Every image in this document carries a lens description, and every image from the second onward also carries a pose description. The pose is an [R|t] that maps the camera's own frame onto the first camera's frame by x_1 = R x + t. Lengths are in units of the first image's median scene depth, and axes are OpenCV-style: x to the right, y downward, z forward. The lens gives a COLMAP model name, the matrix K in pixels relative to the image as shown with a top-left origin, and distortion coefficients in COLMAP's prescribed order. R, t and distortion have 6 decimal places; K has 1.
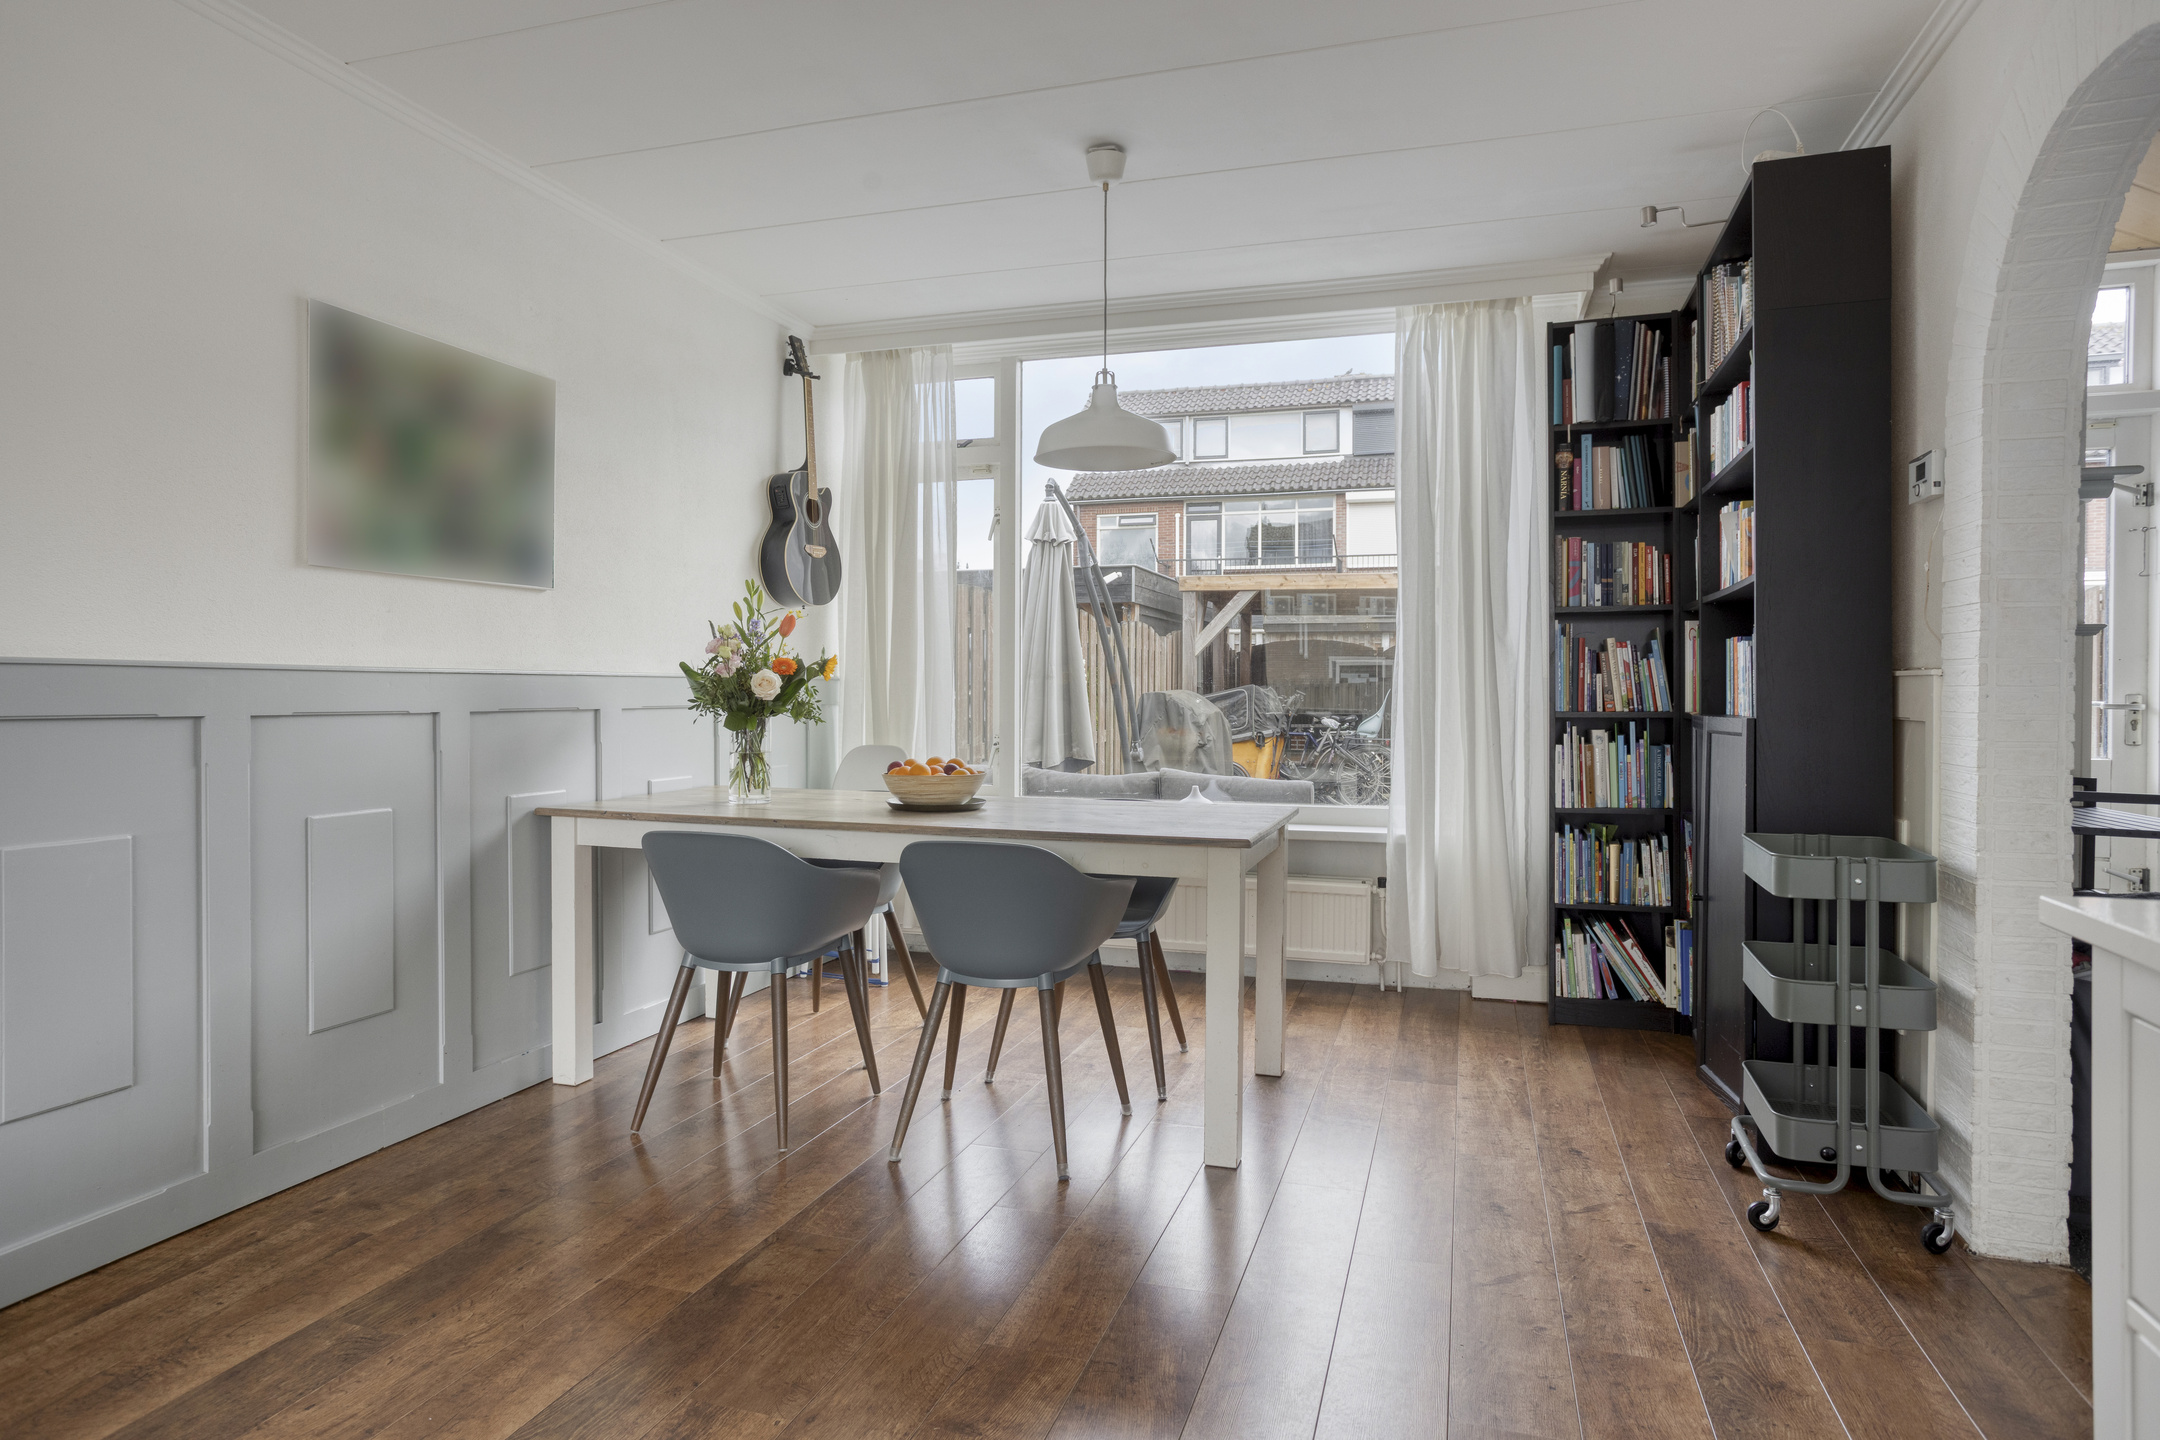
lens RADIAL K [[1253.1, 0, 1050.5], [0, 1253.1, 717.5], [0, 0, 1]] dist [-0.019206, 0.000622]
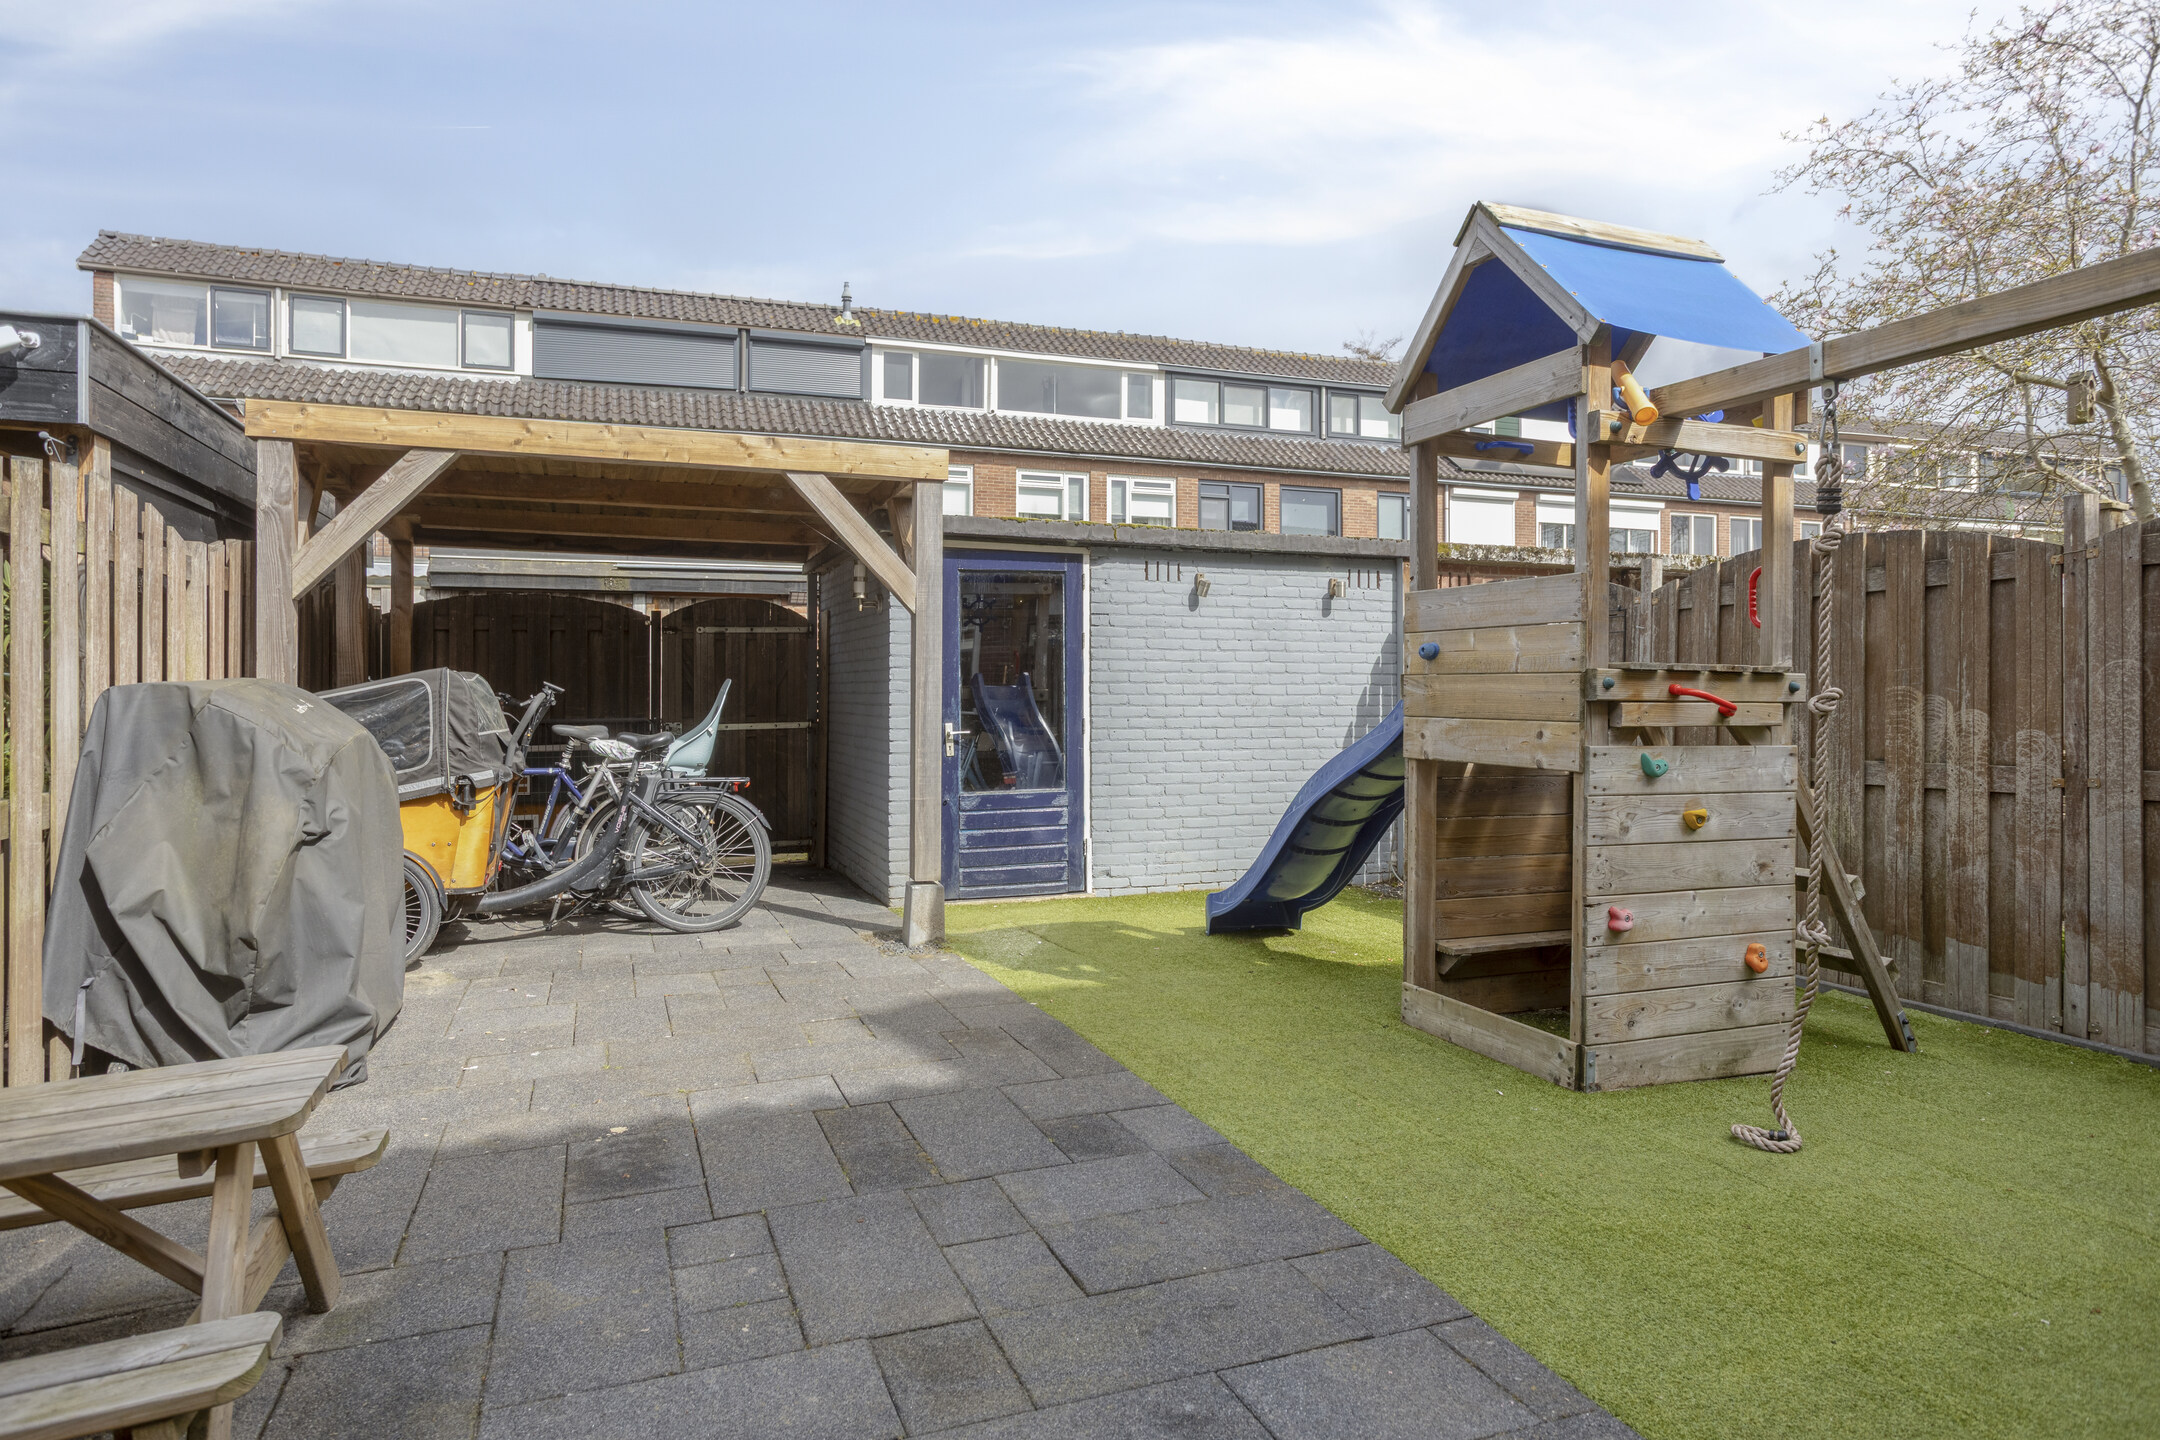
lens RADIAL K [[1238.3, 0, 1039.4], [0, 1238.3, 690.1], [0, 0, 1]] dist [-0.039948, 0.031820]
pose [[0.788798, -0.002351, 0.614647, 0.176339], [0.016180, 0.999726, -0.016941, -0.022840], [-0.614439, 0.023308, 0.788620, 1.512685]]
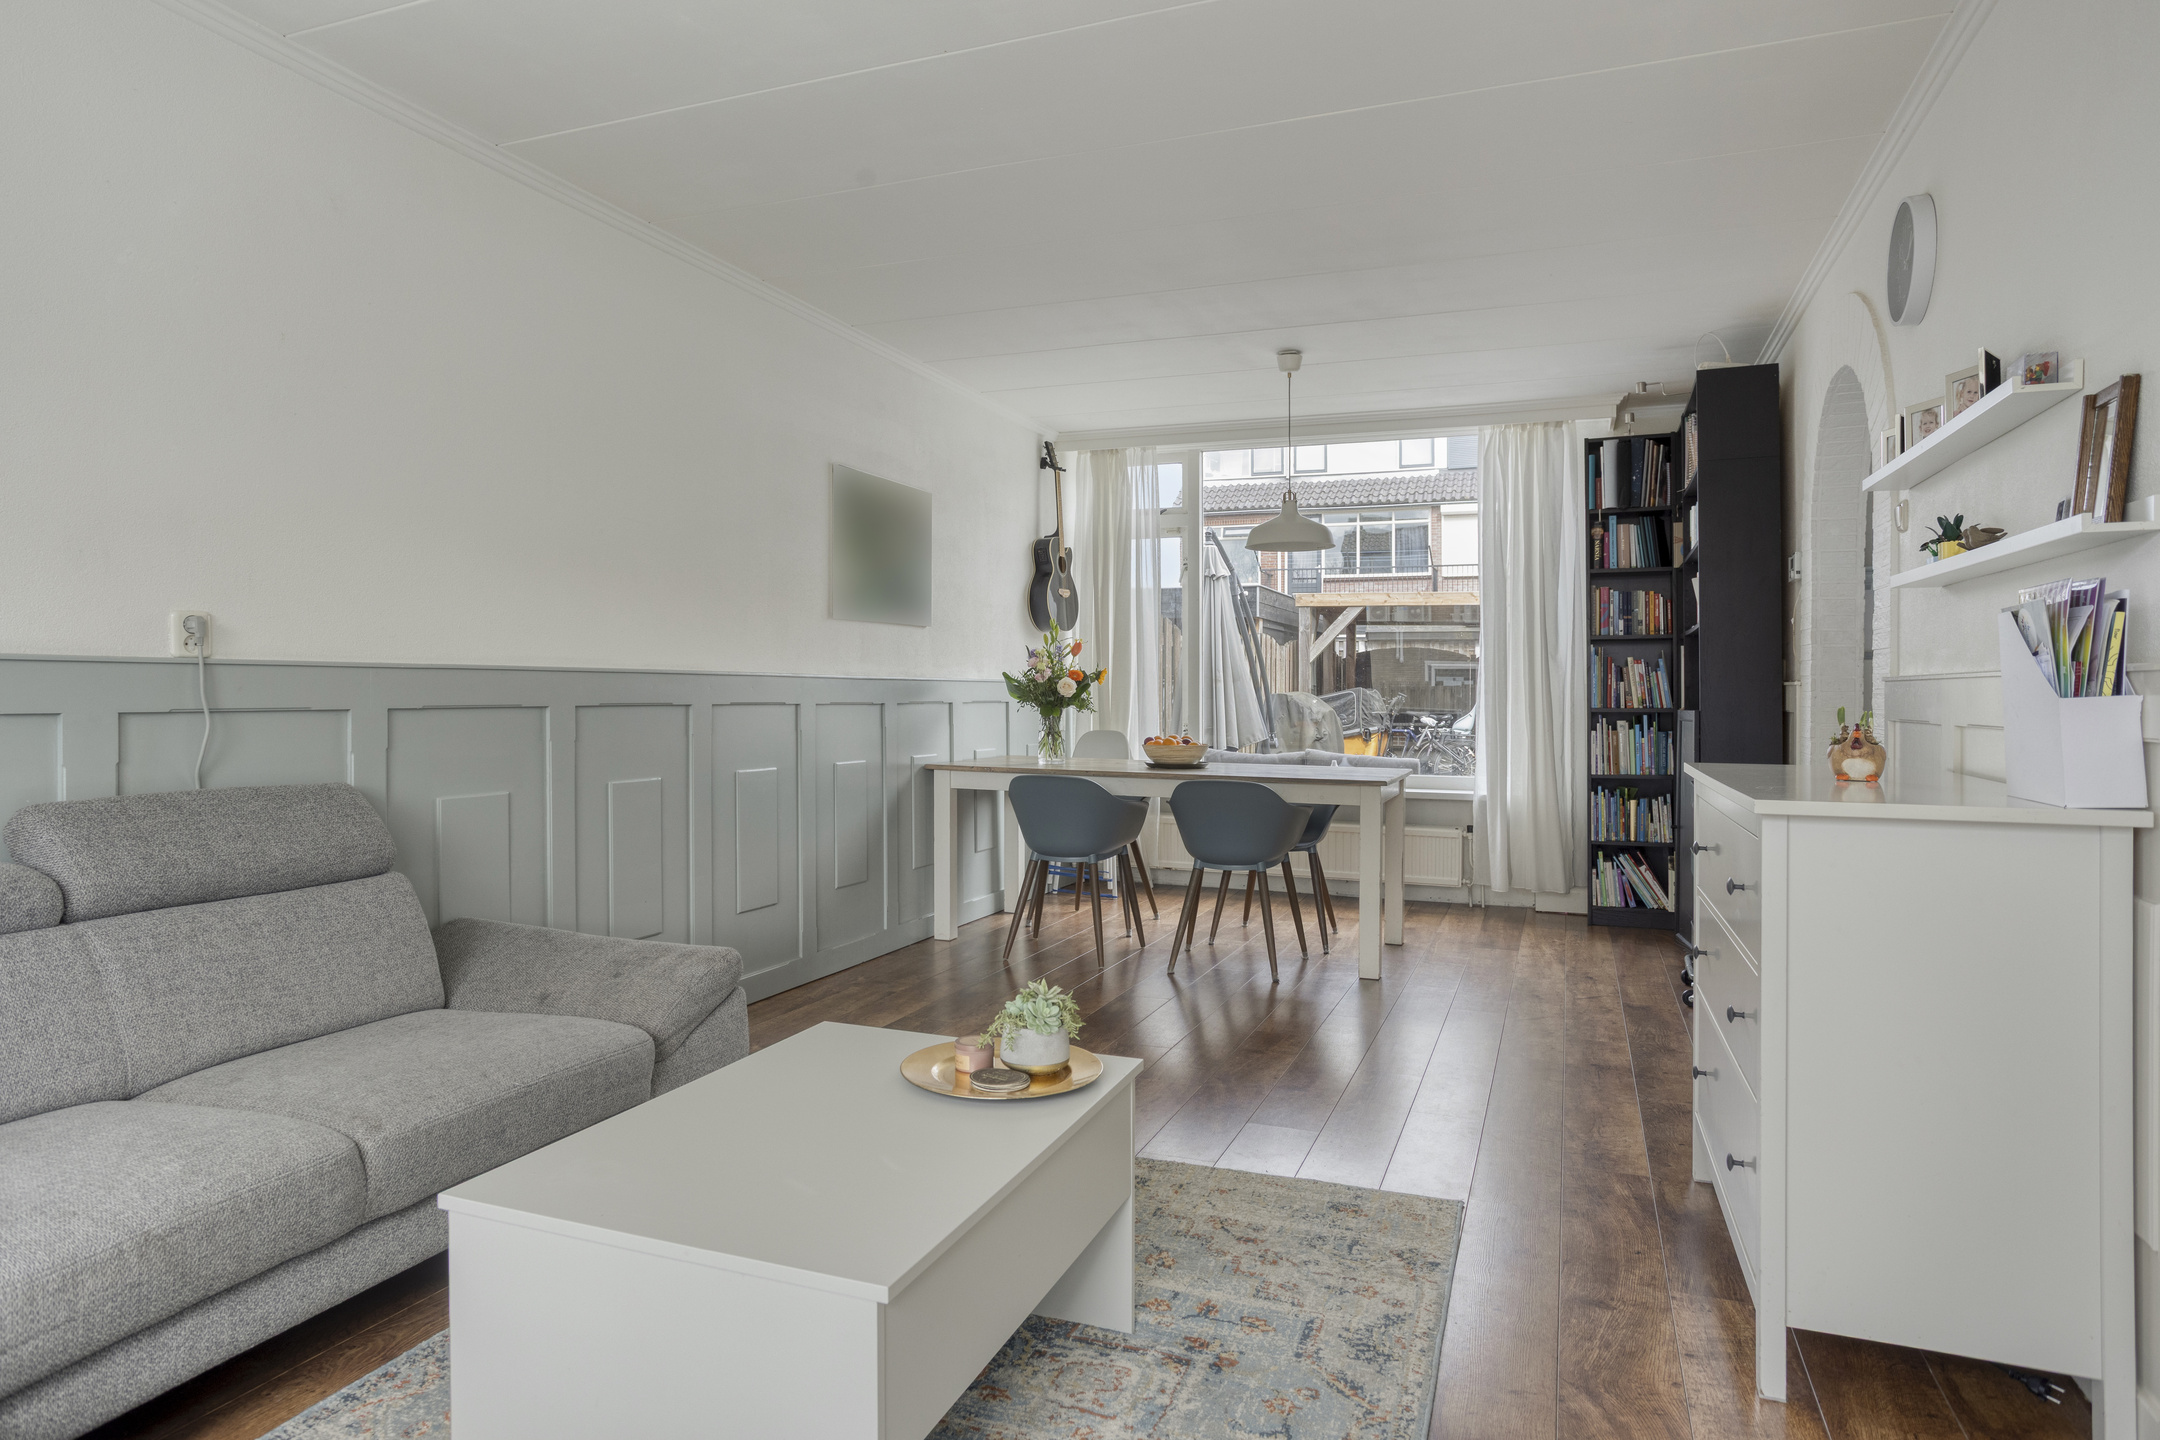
lens RADIAL K [[1270.8, 0, 1045.6], [0, 1270.8, 681.8], [0, 0, 1]] dist [-0.045734, 0.038033]
pose [[0.997483, 0.004026, -0.070795, -0.121930], [-0.006106, 0.999555, -0.029184, 0.011617], [0.070646, 0.029543, 0.997064, -0.500286]]
